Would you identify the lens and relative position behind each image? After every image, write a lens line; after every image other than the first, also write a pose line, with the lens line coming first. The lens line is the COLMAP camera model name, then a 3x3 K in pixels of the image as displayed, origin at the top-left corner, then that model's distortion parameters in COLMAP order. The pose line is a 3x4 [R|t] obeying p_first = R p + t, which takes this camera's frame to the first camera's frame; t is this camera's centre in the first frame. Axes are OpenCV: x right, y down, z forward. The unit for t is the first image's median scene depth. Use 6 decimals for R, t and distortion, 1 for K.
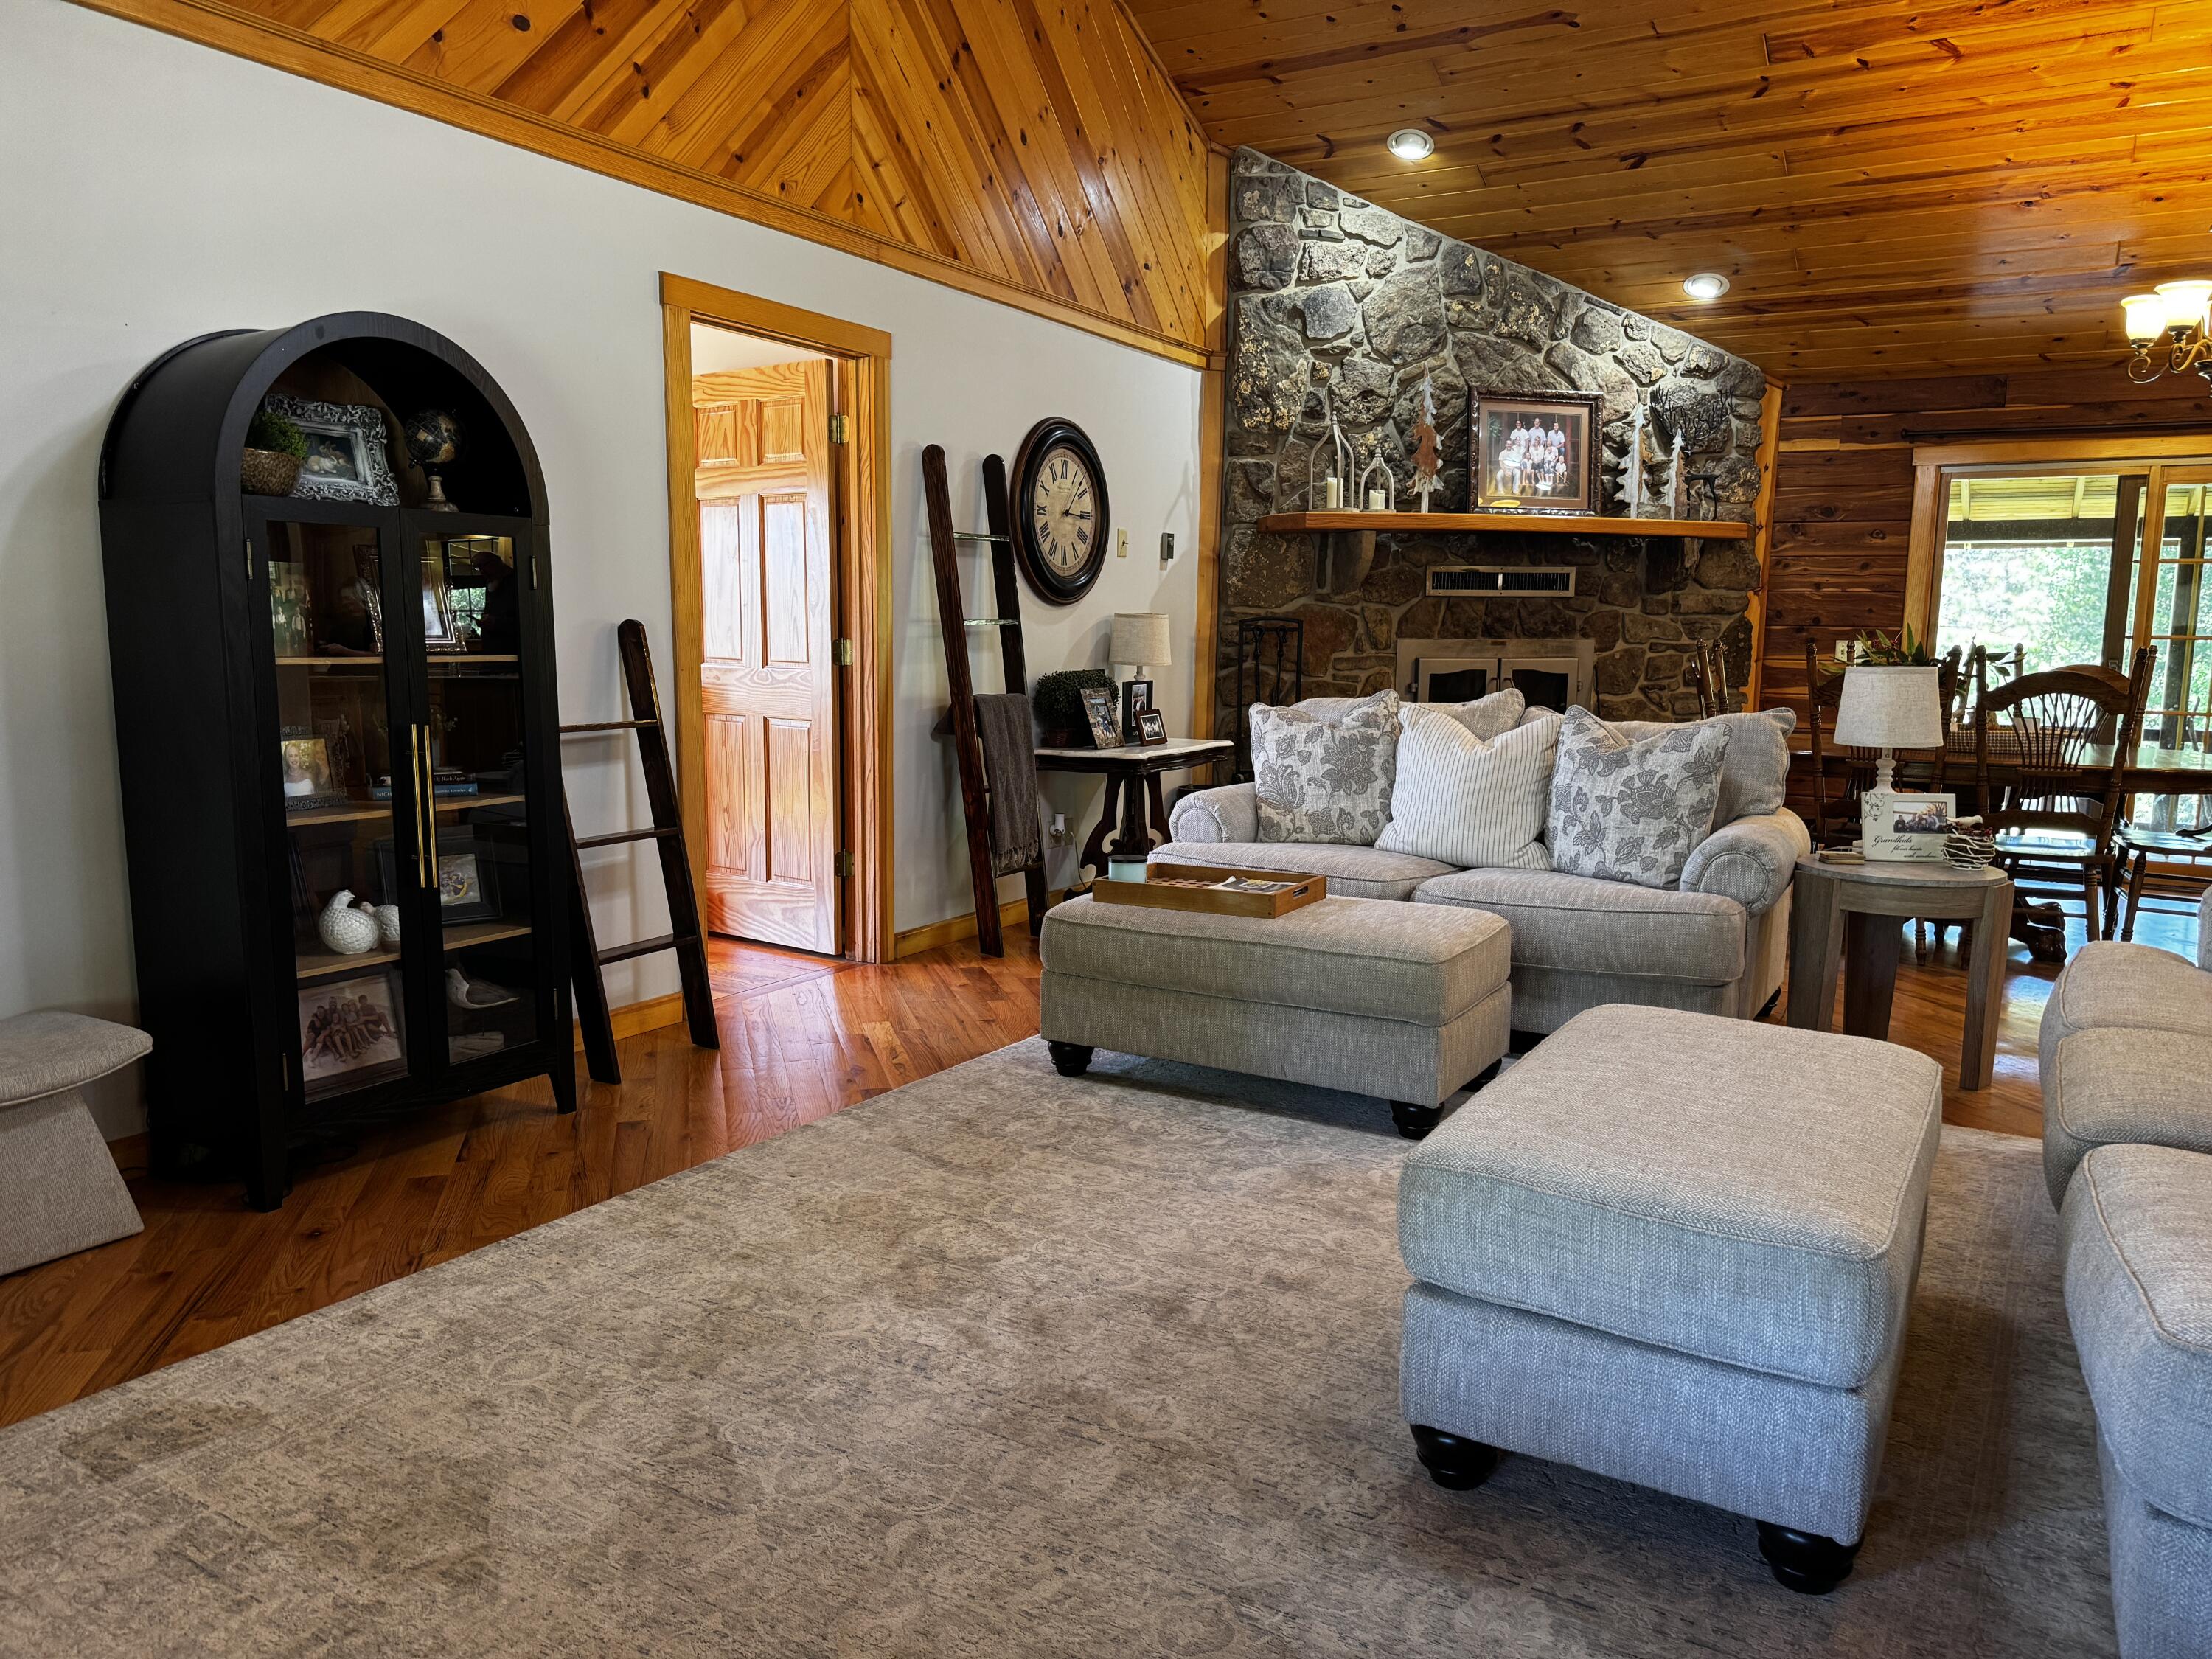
lens RADIAL K [[1559.3, 0, 1097.2], [0, 1559.3, 846.7], [0, 0, 1]] dist [0.051257, -0.066944]
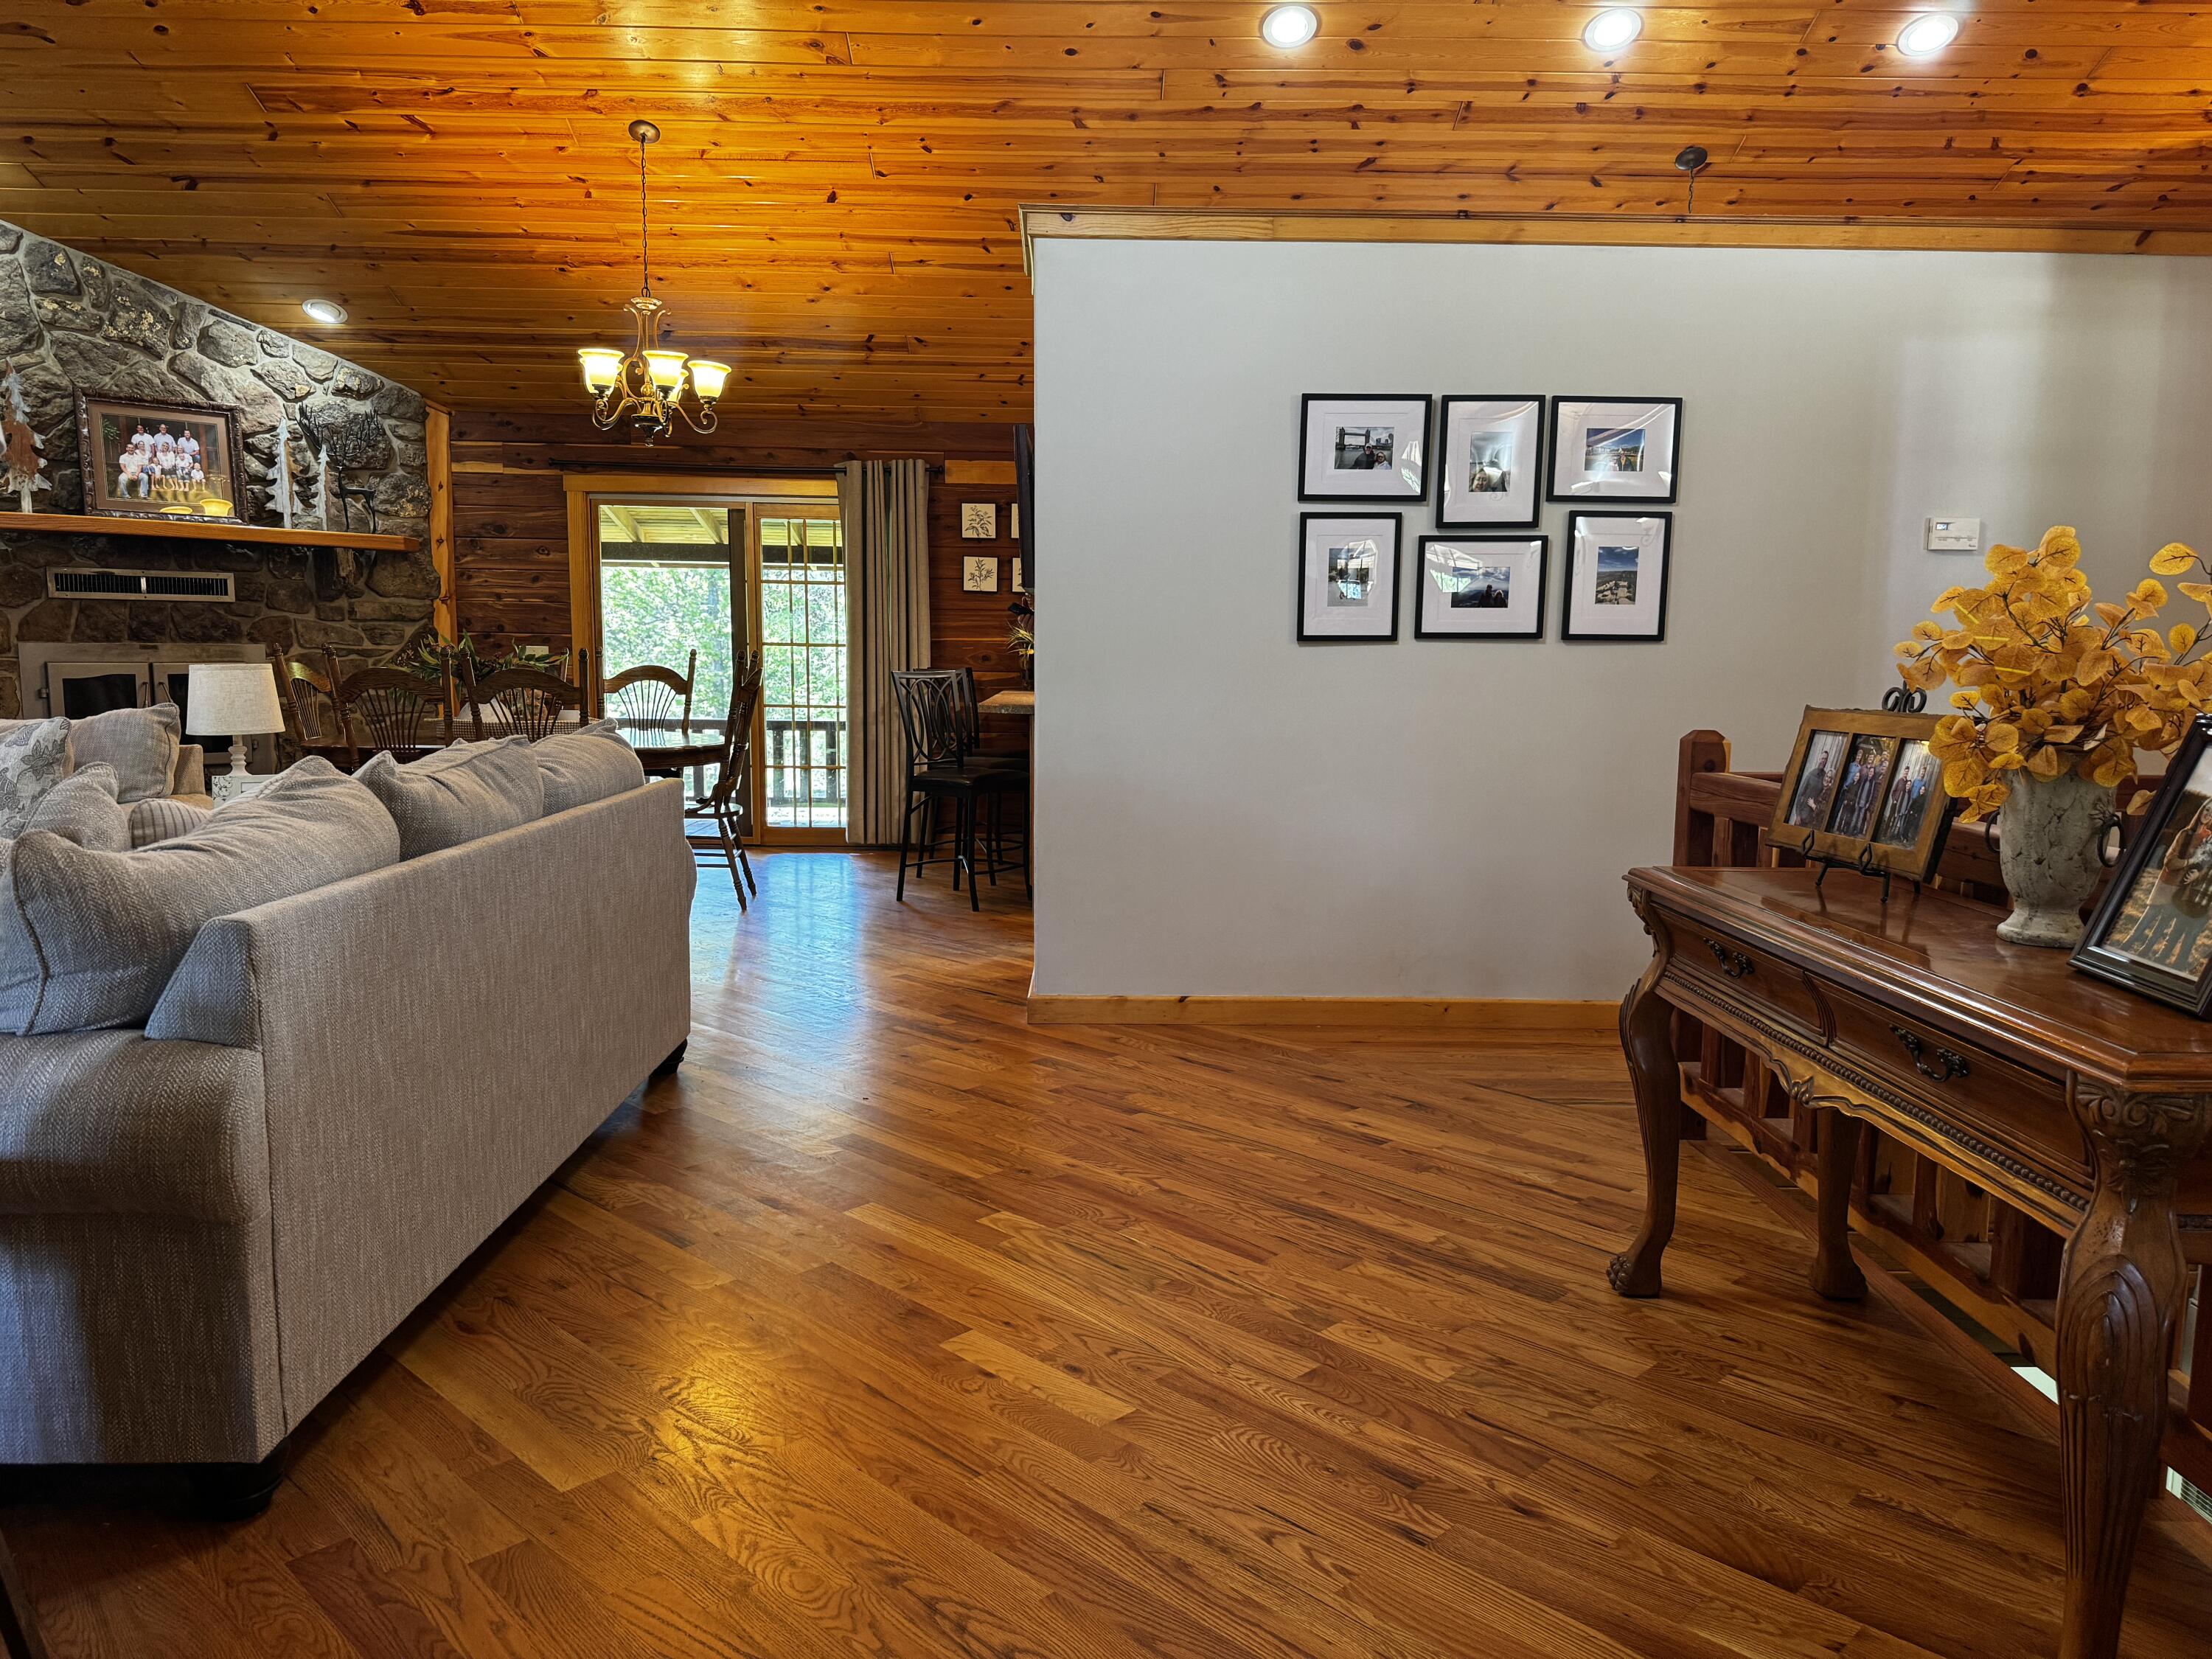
lens RADIAL K [[1559.3, 0, 1107.2], [0, 1559.3, 840.9], [0, 0, 1]] dist [0.051257, -0.066944]
pose [[0.853849, -0.066344, 0.516275, 0.265471], [0.071842, 0.997372, 0.009351, 0.027232], [-0.515539, 0.029106, 0.856372, -0.168841]]
